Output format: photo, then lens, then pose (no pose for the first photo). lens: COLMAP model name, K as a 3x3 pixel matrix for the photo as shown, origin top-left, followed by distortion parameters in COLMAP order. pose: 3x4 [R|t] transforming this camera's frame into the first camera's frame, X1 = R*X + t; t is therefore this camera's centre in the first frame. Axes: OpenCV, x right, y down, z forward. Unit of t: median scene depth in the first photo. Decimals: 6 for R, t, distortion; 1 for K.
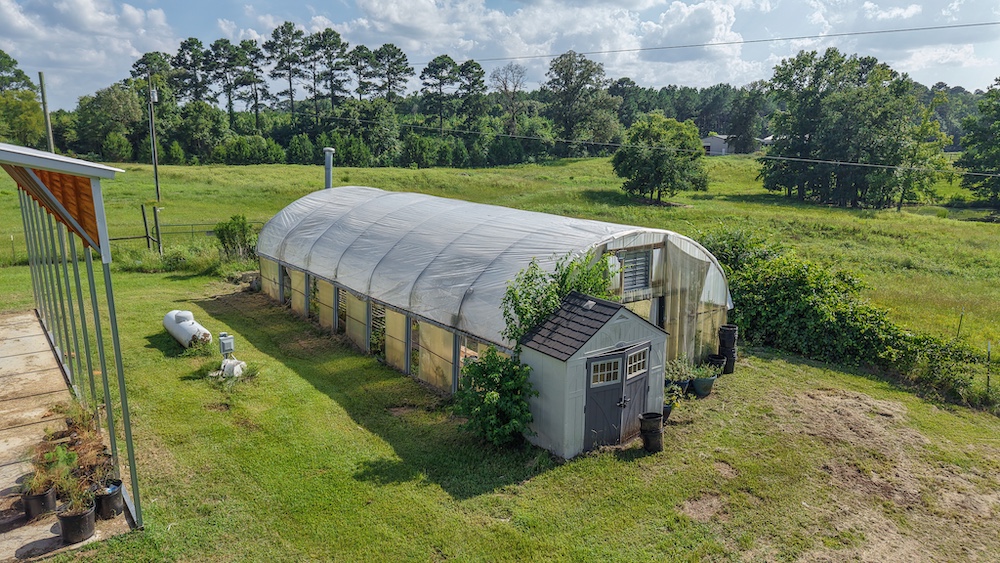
lens RADIAL K [[662.3, 0, 494.0], [0, 662.3, 274.4], [0, 0, 1]] dist [0.001668, -0.017063]
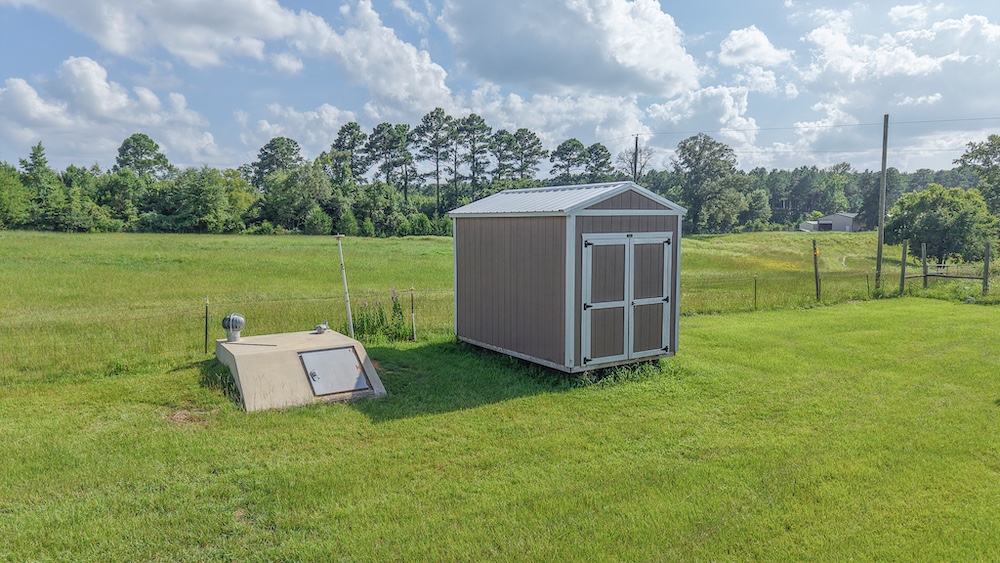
lens RADIAL K [[662.3, 0, 502.1], [0, 662.3, 280.1], [0, 0, 1]] dist [0.001668, -0.017063]
pose [[0.999979, -0.004782, 0.004379, -0.231564], [0.005262, 0.993093, -0.117215, 0.014062], [-0.003788, 0.117236, 0.993097, -0.011805]]
